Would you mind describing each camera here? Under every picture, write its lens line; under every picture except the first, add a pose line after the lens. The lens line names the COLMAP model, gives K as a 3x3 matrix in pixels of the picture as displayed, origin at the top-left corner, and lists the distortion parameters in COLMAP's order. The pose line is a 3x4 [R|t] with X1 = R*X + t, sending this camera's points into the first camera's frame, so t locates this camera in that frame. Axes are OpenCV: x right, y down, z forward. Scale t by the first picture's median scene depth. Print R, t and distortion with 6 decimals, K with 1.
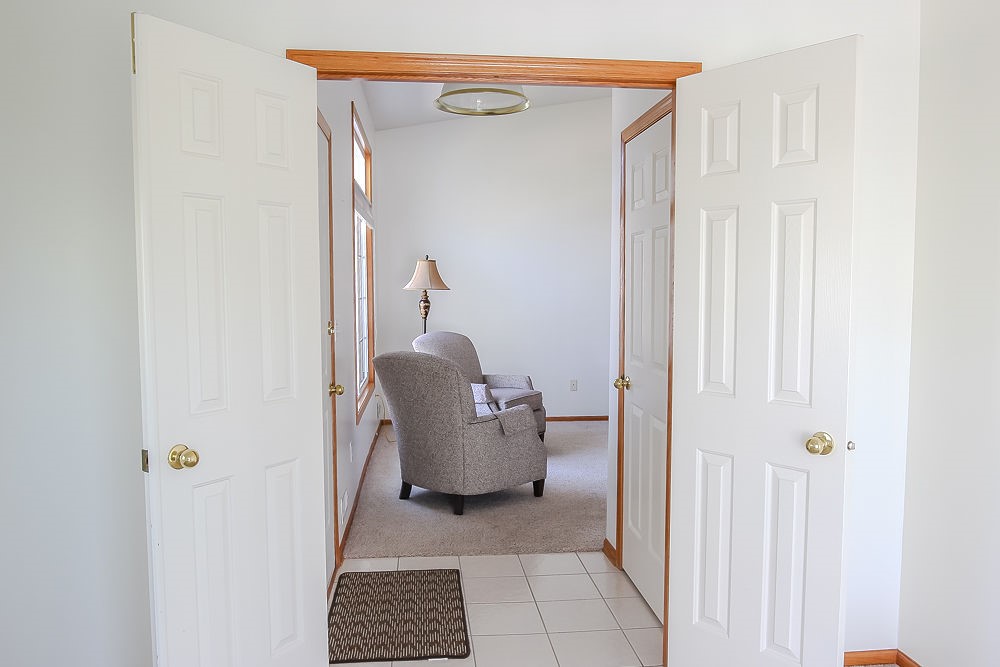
lens RADIAL K [[770.0, 0, 503.5], [0, 770.0, 336.3], [0, 0, 1]] dist [-0.024916, -0.007709]
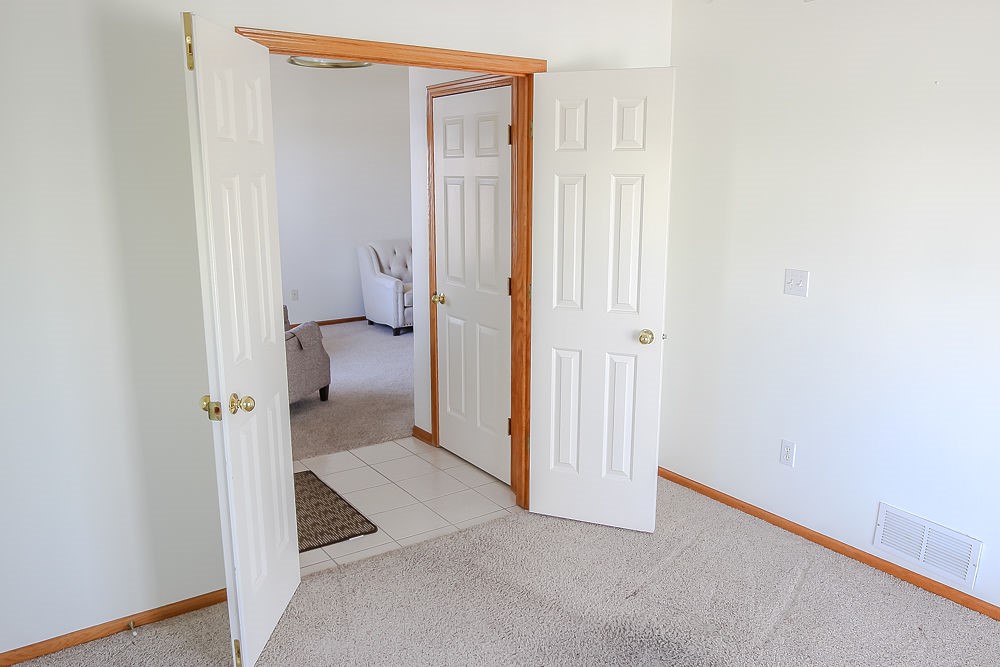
lens RADIAL K [[770.0, 0, 493.8], [0, 770.0, 331.9], [0, 0, 1]] dist [-0.024916, -0.007709]
pose [[0.880792, -0.088215, 0.465213, -0.489195], [0.026552, 0.990148, 0.137483, -0.077177], [-0.472758, -0.108742, 0.874457, -0.173962]]
